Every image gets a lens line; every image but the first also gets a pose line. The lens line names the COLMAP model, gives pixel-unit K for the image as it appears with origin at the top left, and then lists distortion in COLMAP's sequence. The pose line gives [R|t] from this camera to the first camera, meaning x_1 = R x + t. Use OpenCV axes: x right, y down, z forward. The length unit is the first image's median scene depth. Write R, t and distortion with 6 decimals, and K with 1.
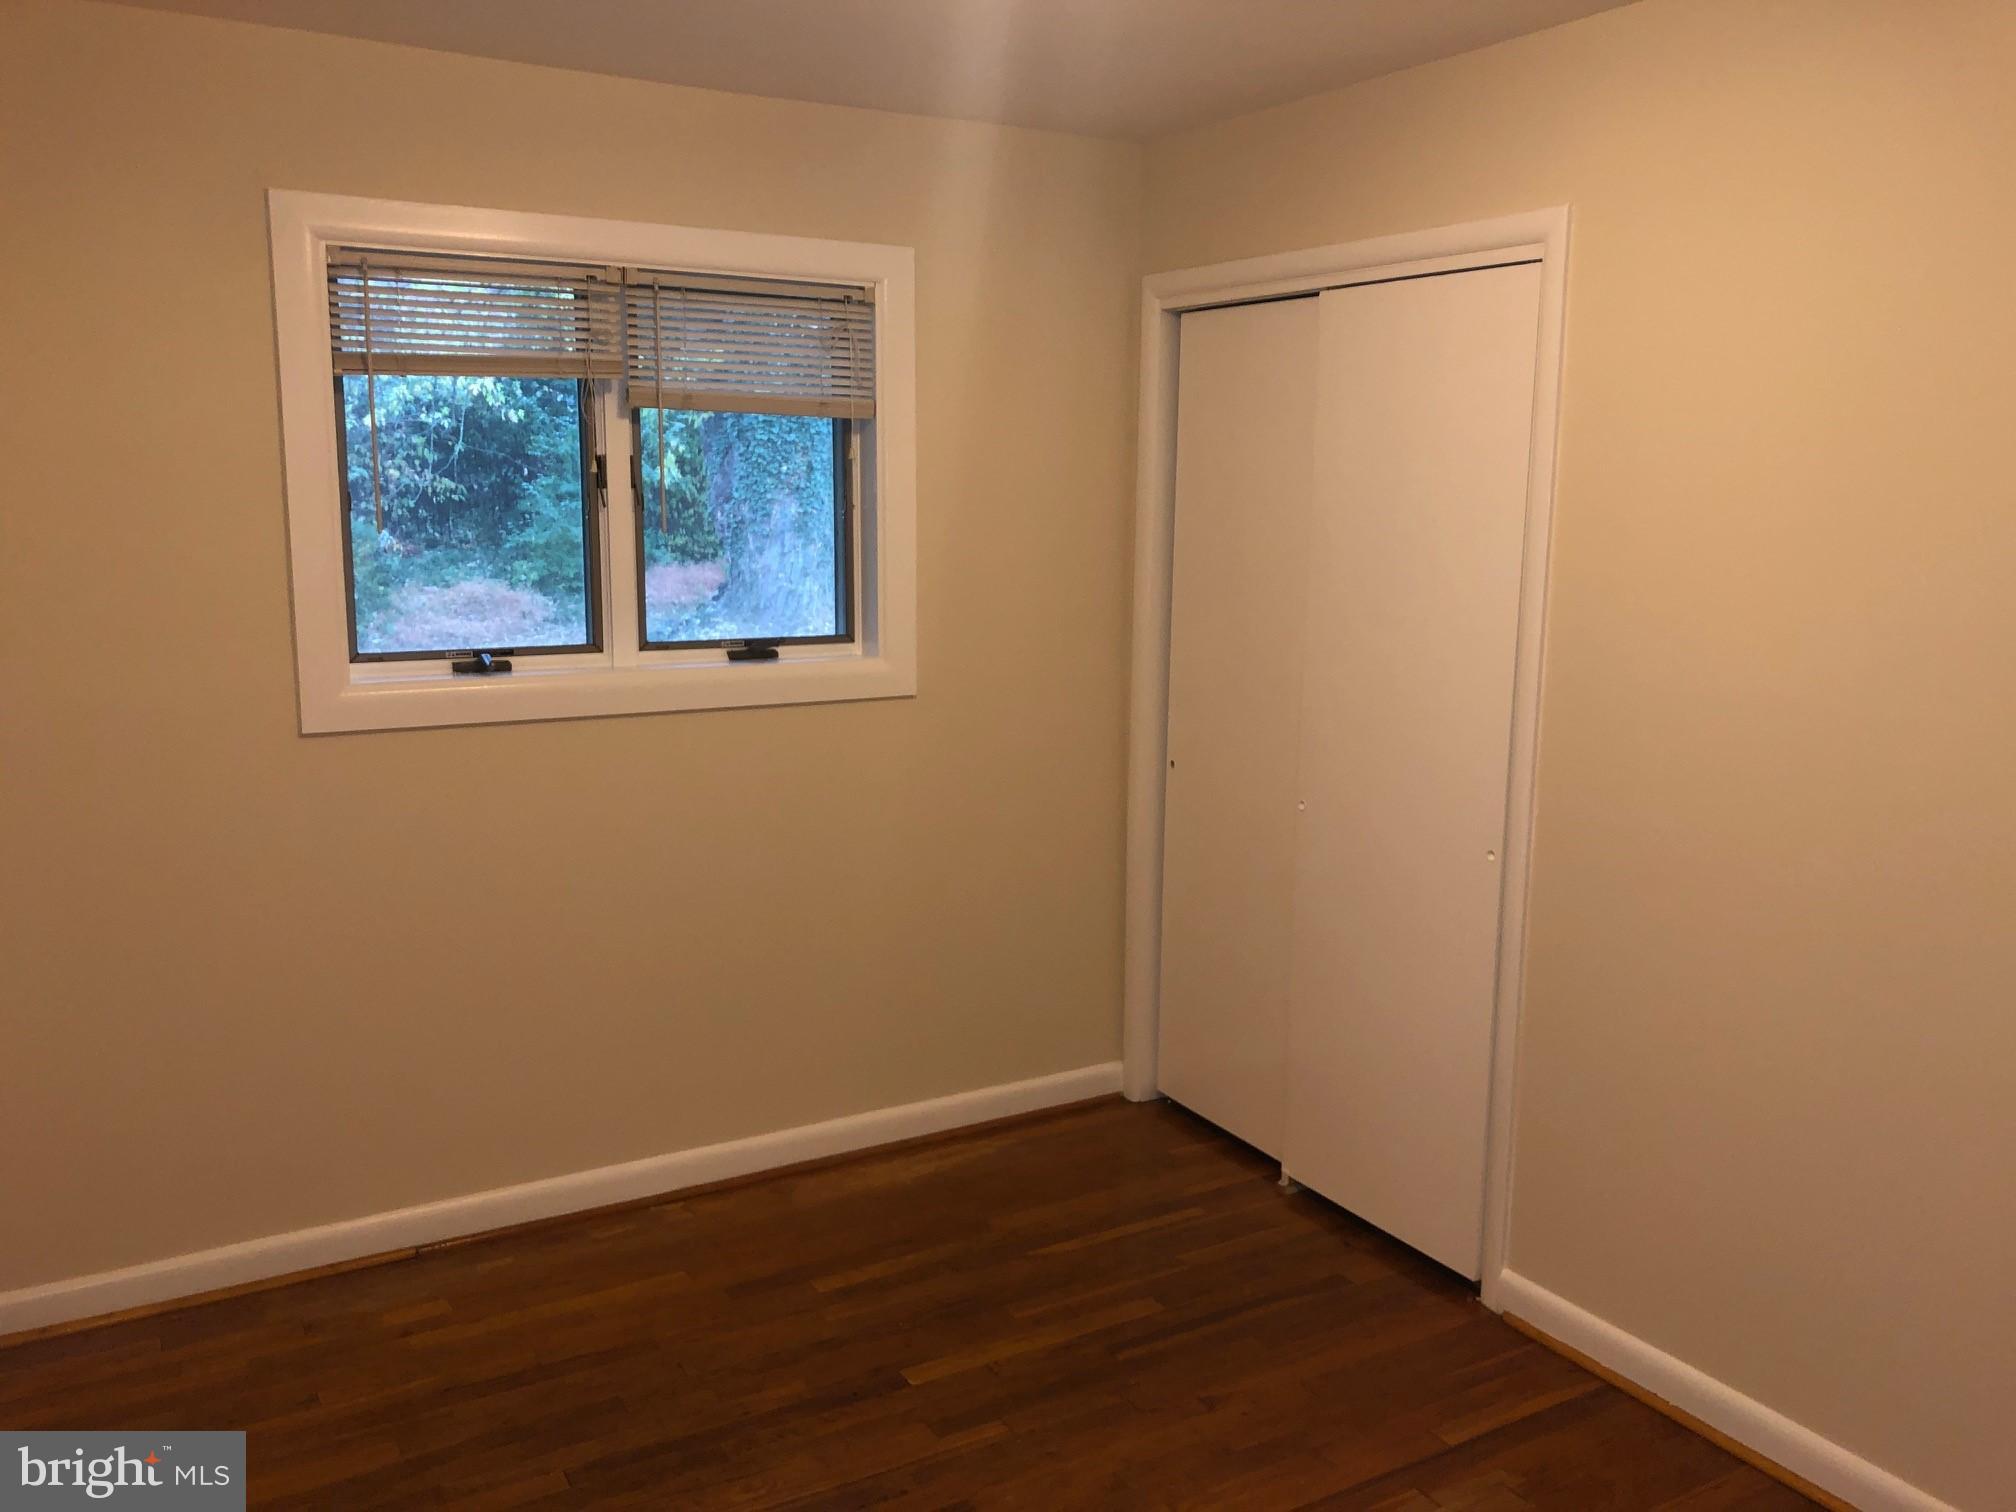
lens RADIAL K [[1620.6, 0, 1008.0], [0, 1620.6, 756.0], [0, 0, 1]] dist [0.001753, -0.074610]
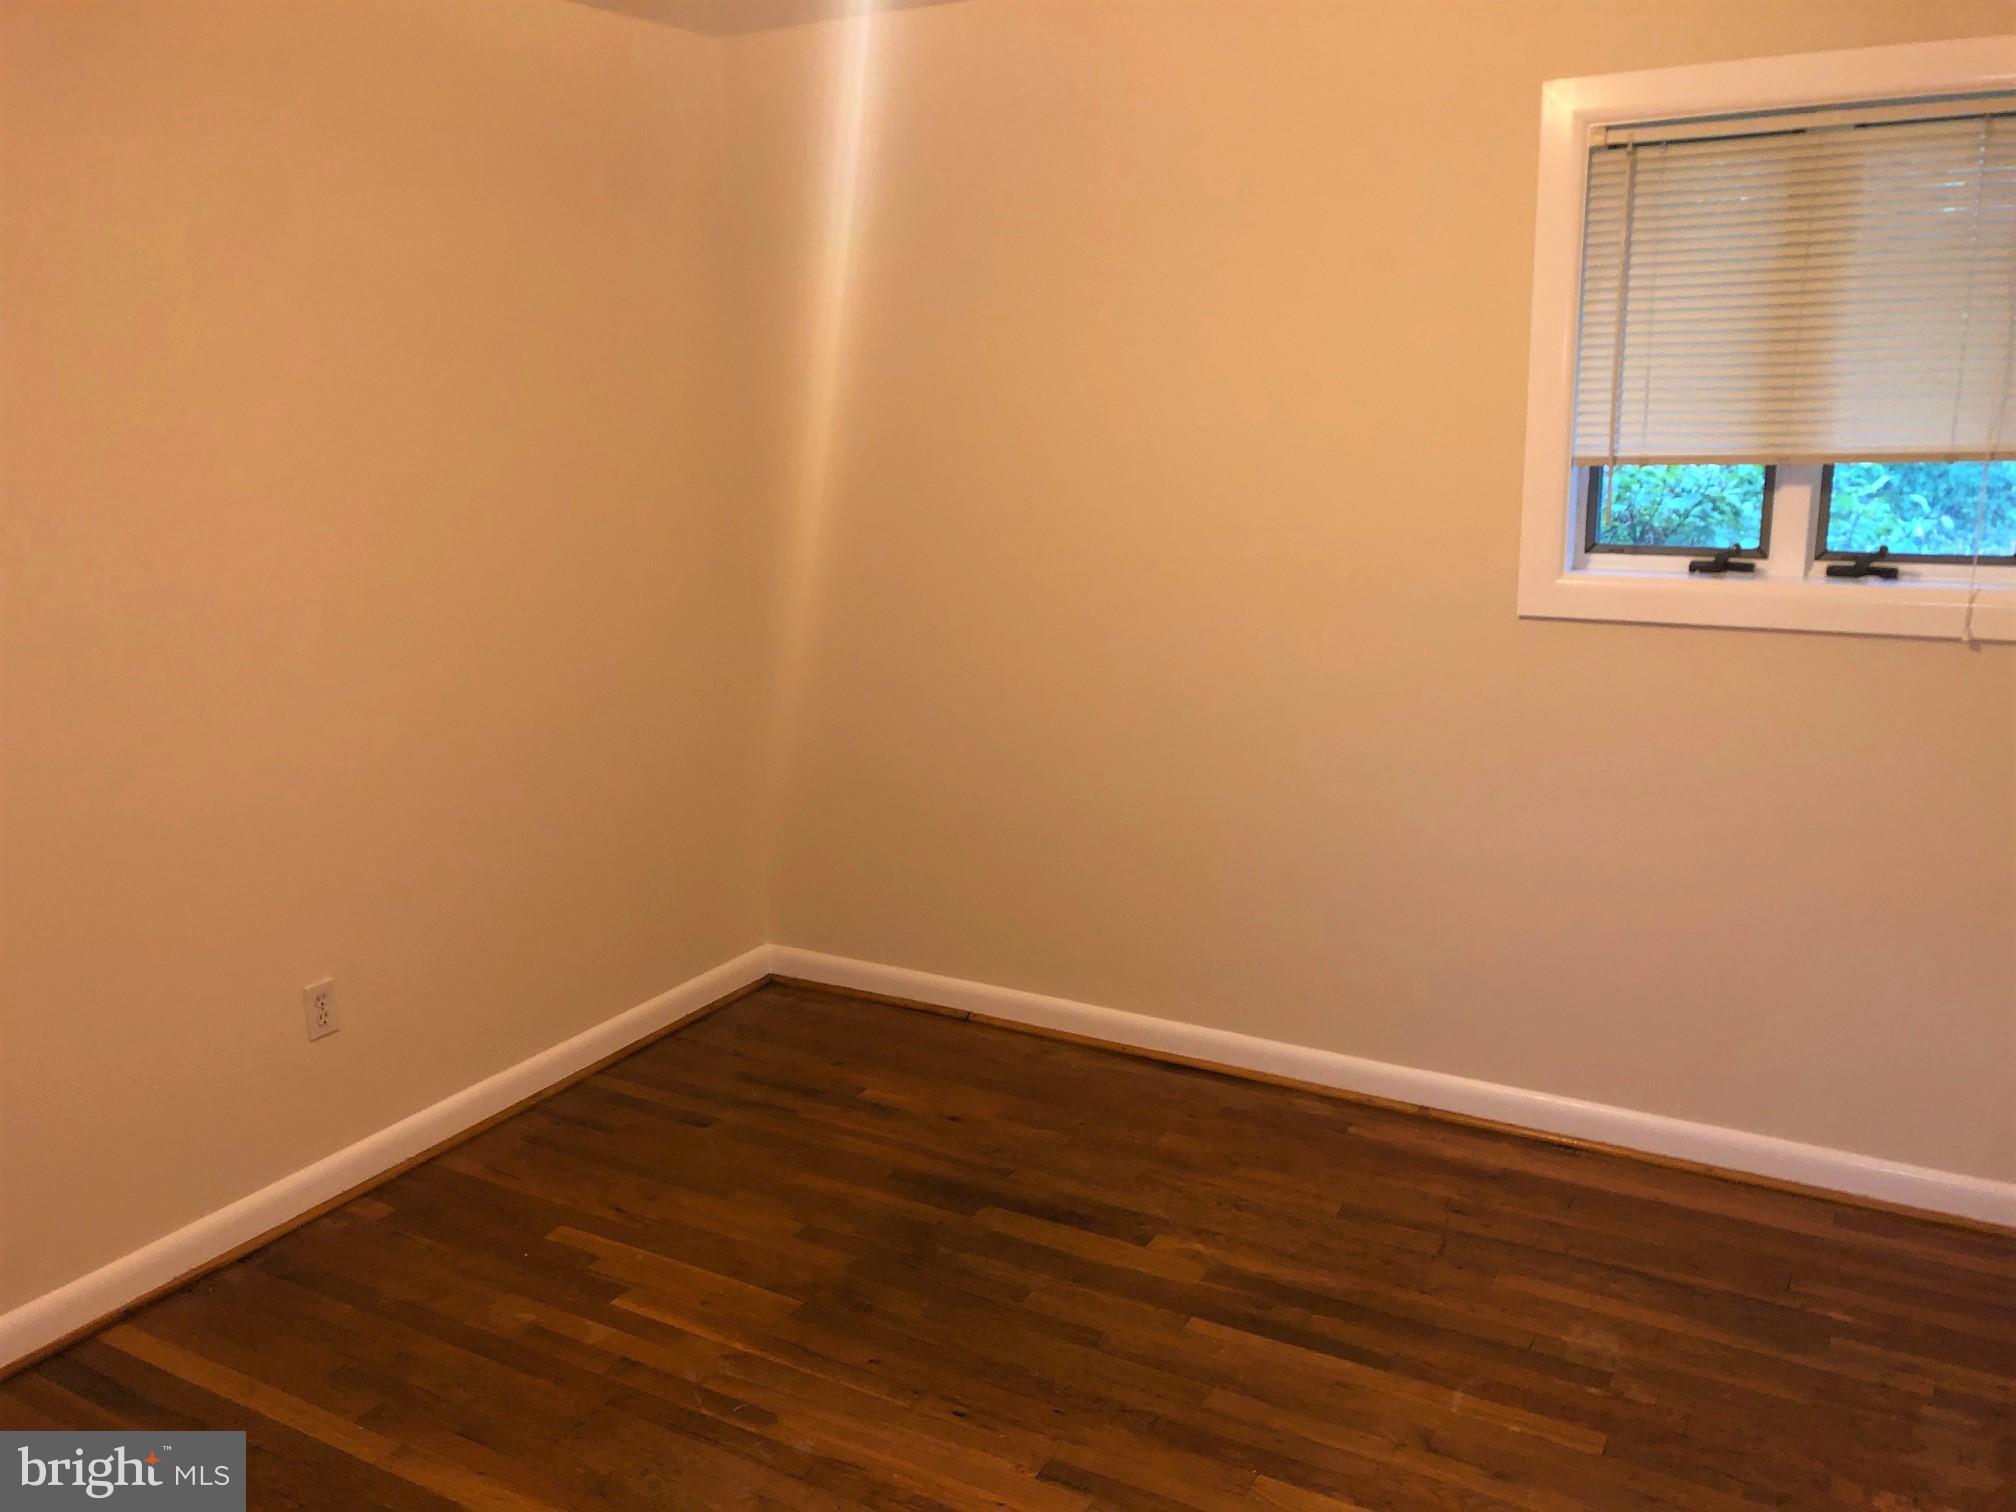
lens RADIAL K [[1620.6, 0, 1008.0], [0, 1620.6, 756.0], [0, 0, 1]] dist [0.001753, -0.074610]
pose [[0.469745, 0.171825, -0.865919, 0.367785], [-0.112535, 0.984528, 0.134313, -0.032112], [0.875600, 0.034353, 0.481813, 0.233573]]
